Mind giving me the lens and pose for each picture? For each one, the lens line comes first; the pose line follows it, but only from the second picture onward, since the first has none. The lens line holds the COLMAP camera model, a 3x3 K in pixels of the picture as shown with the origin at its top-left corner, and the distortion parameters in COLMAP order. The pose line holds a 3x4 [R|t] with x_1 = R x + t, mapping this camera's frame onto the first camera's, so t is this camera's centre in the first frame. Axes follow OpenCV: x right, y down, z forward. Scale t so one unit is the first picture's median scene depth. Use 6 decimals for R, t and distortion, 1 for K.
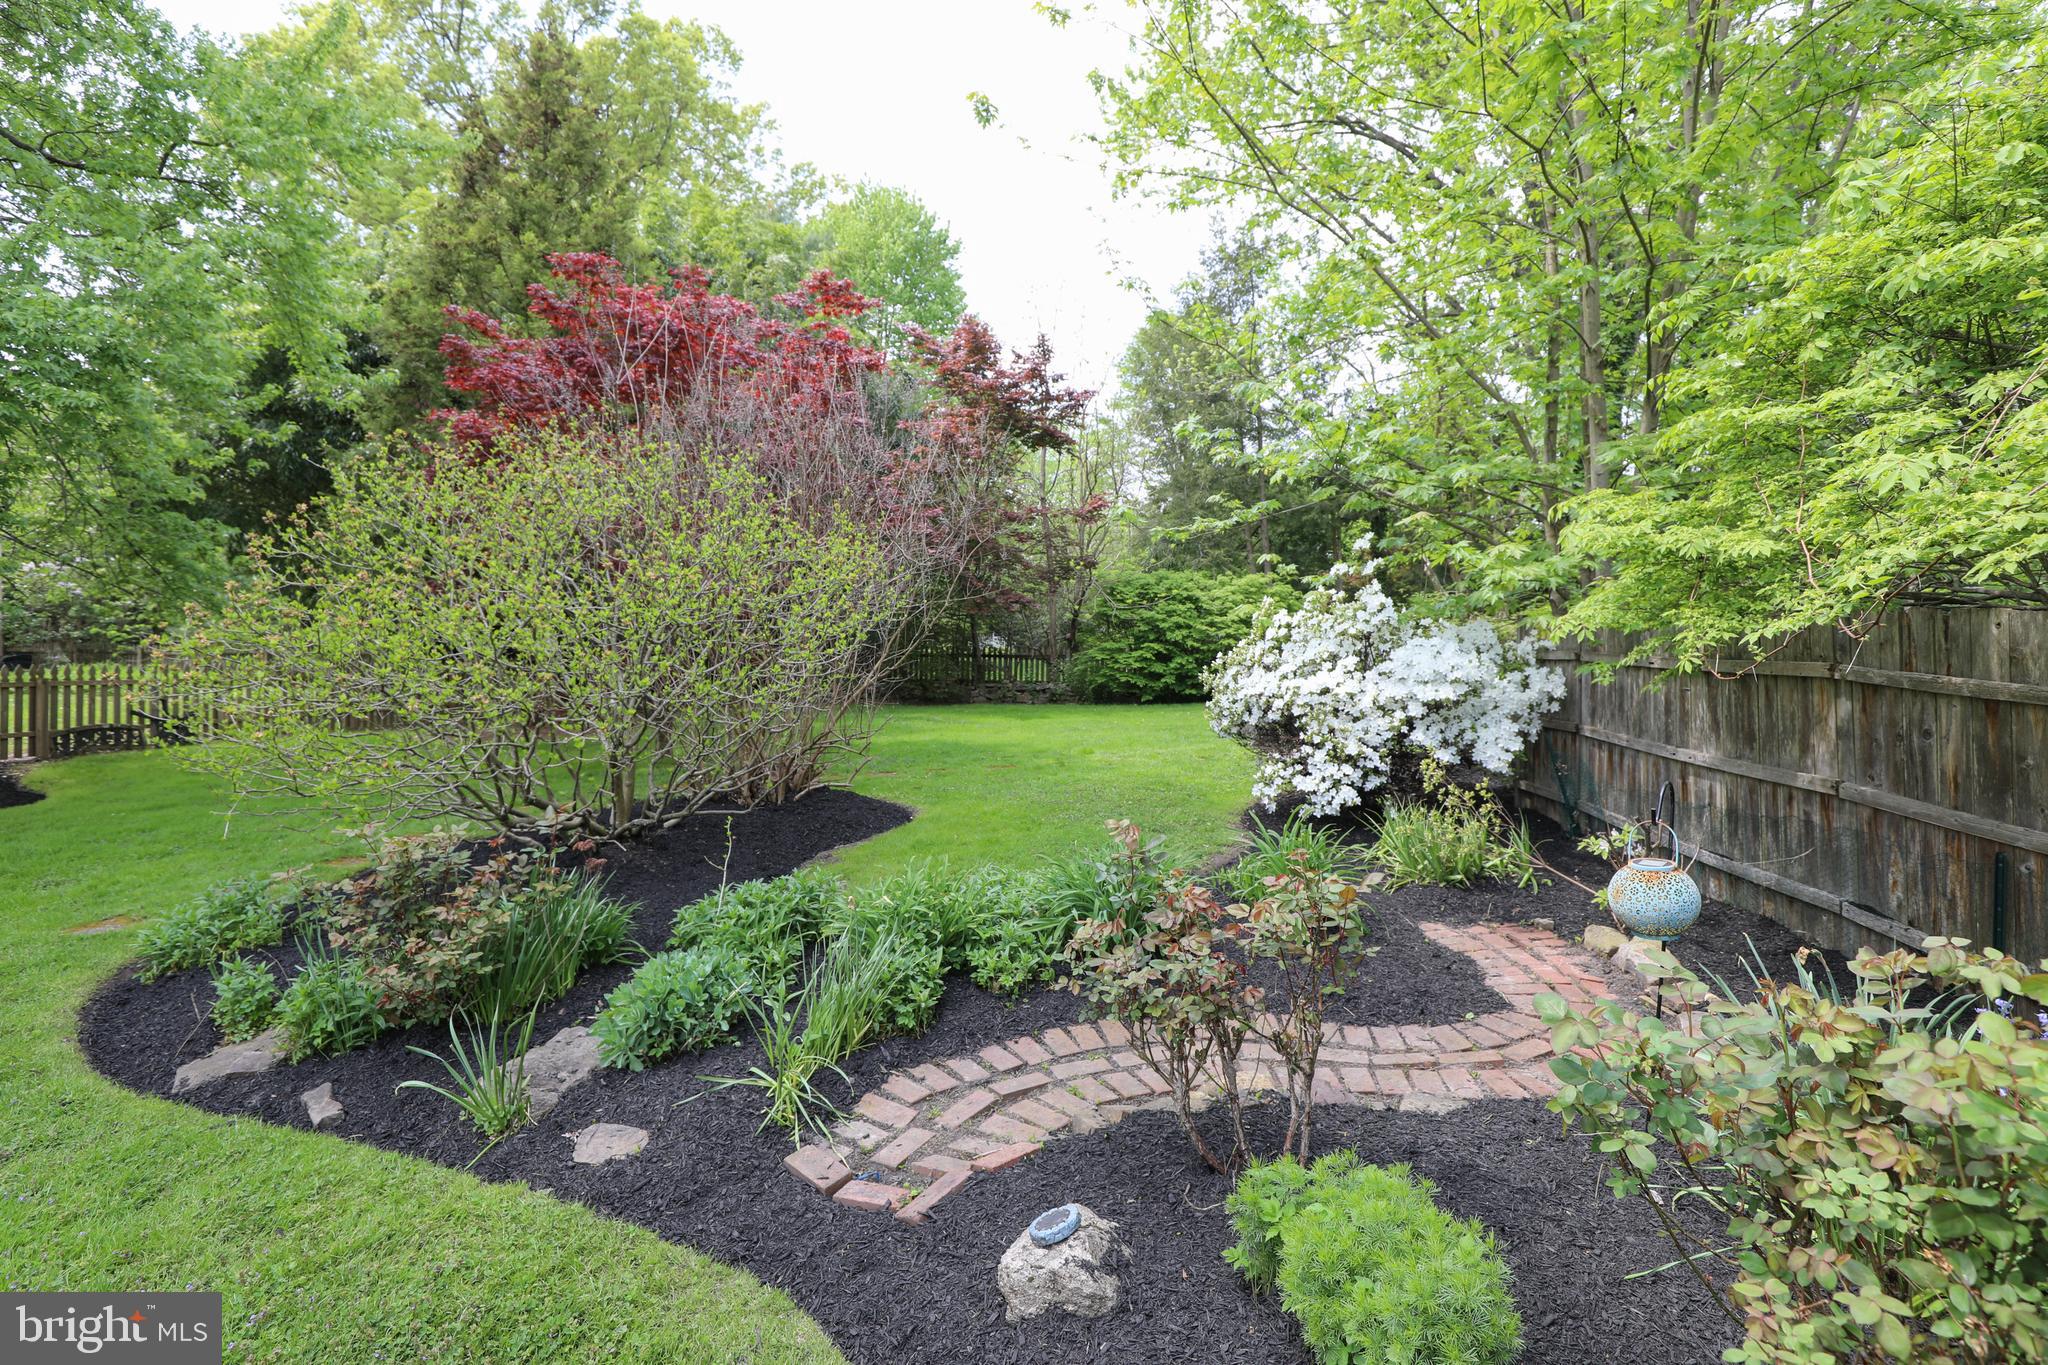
lens RADIAL K [[970.0, 0, 1022.0], [0, 970.0, 674.7], [0, 0, 1]] dist [-0.033945, 0.005757]
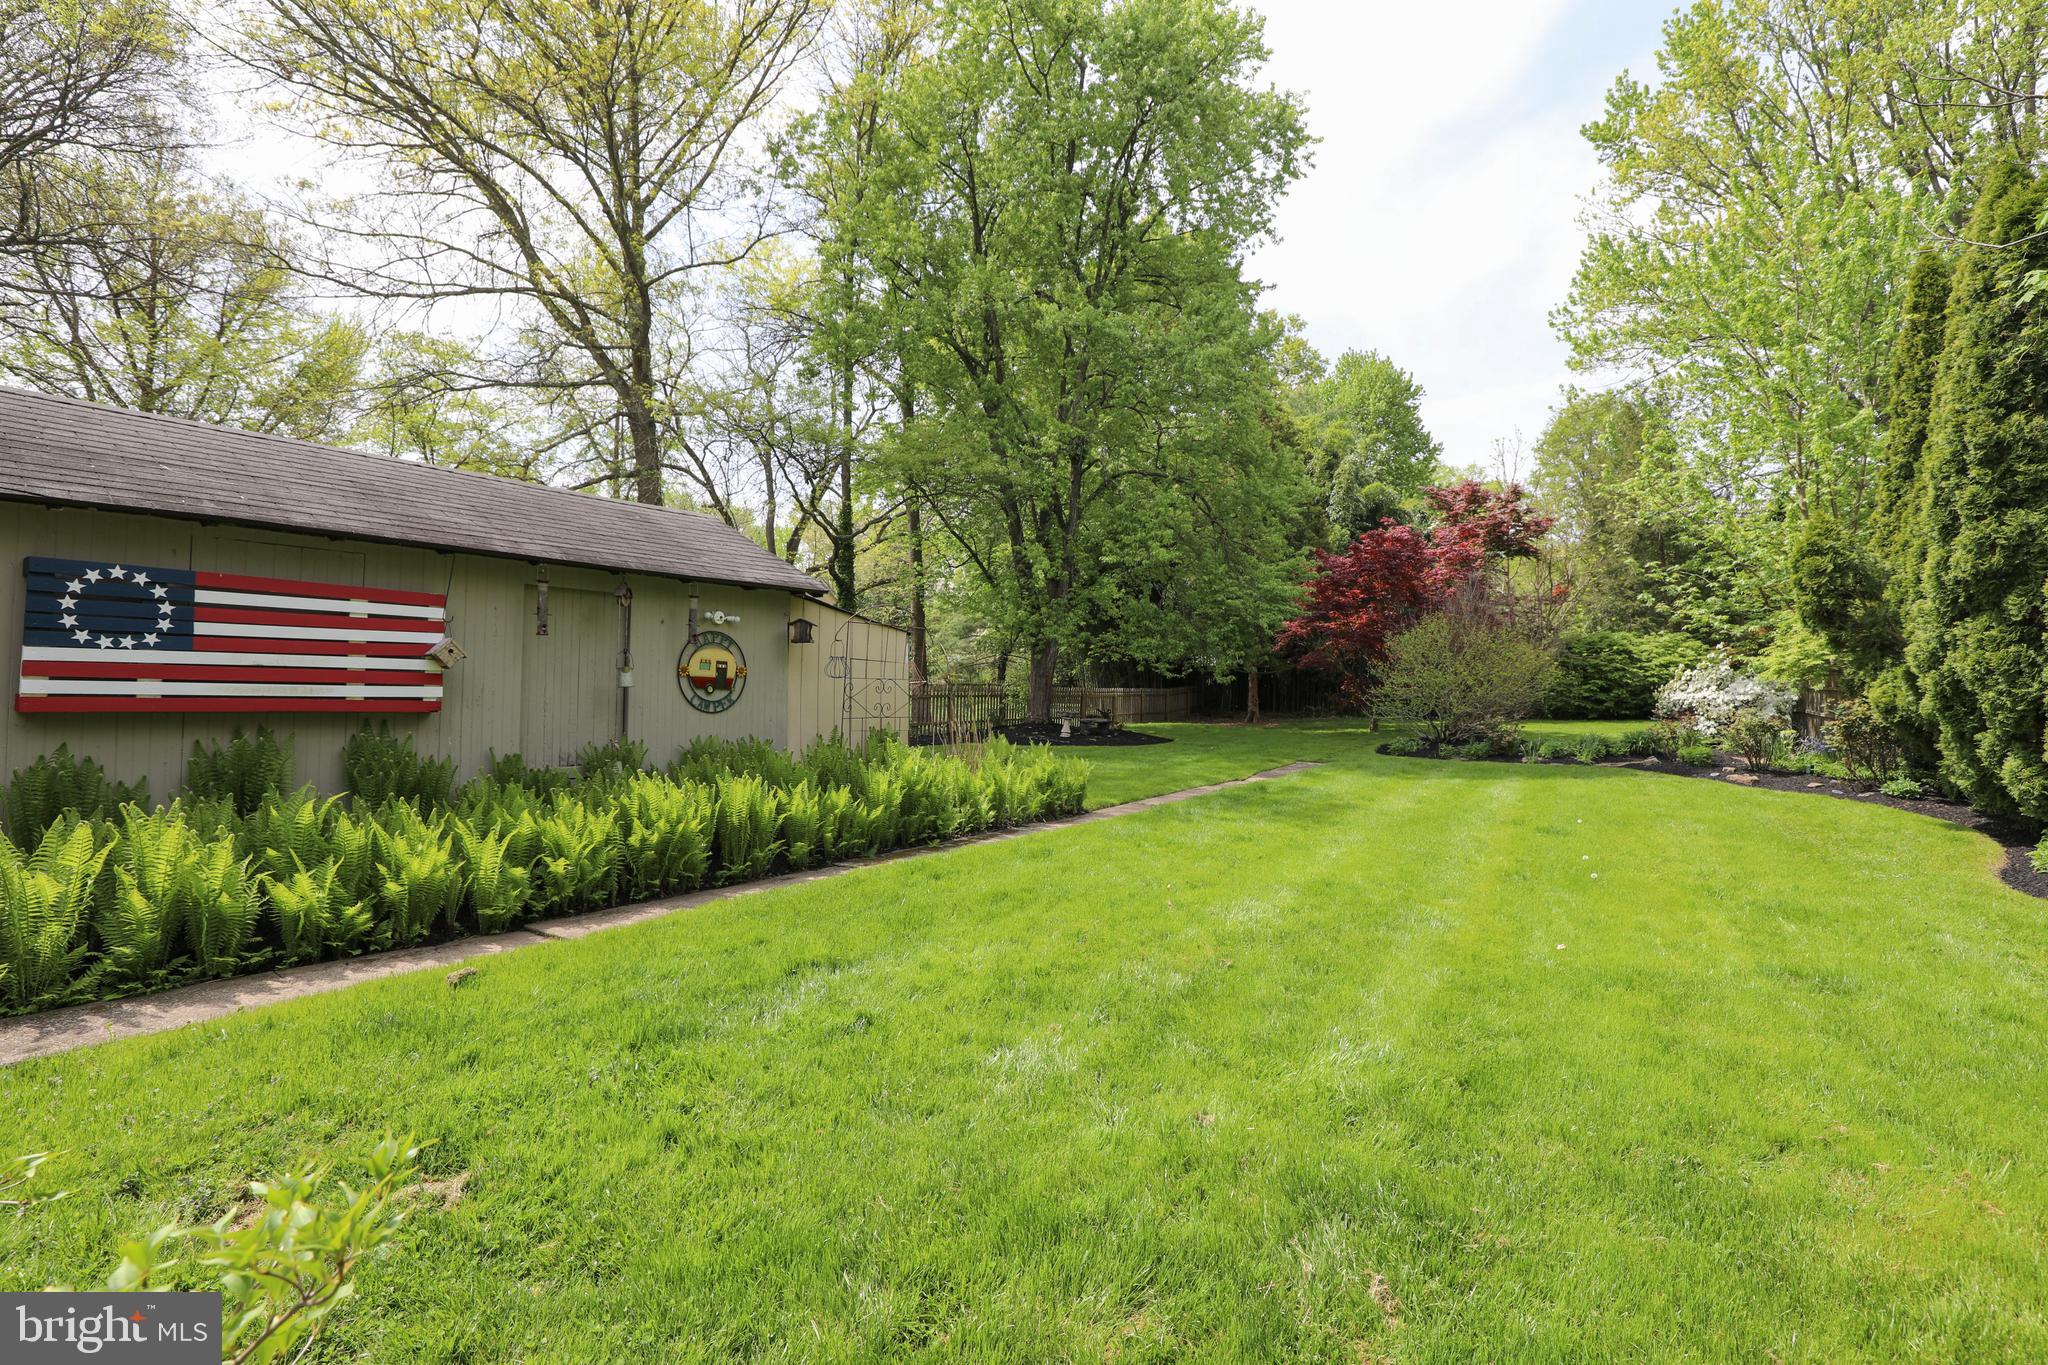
lens RADIAL K [[970.0, 0, 1029.1], [0, 970.0, 676.9], [0, 0, 1]] dist [-0.033945, 0.005757]
pose [[0.938434, -0.001245, -0.345457, -0.186803], [-0.010672, 0.999412, -0.032593, 0.021387], [0.345294, 0.034273, 0.937868, -0.742990]]
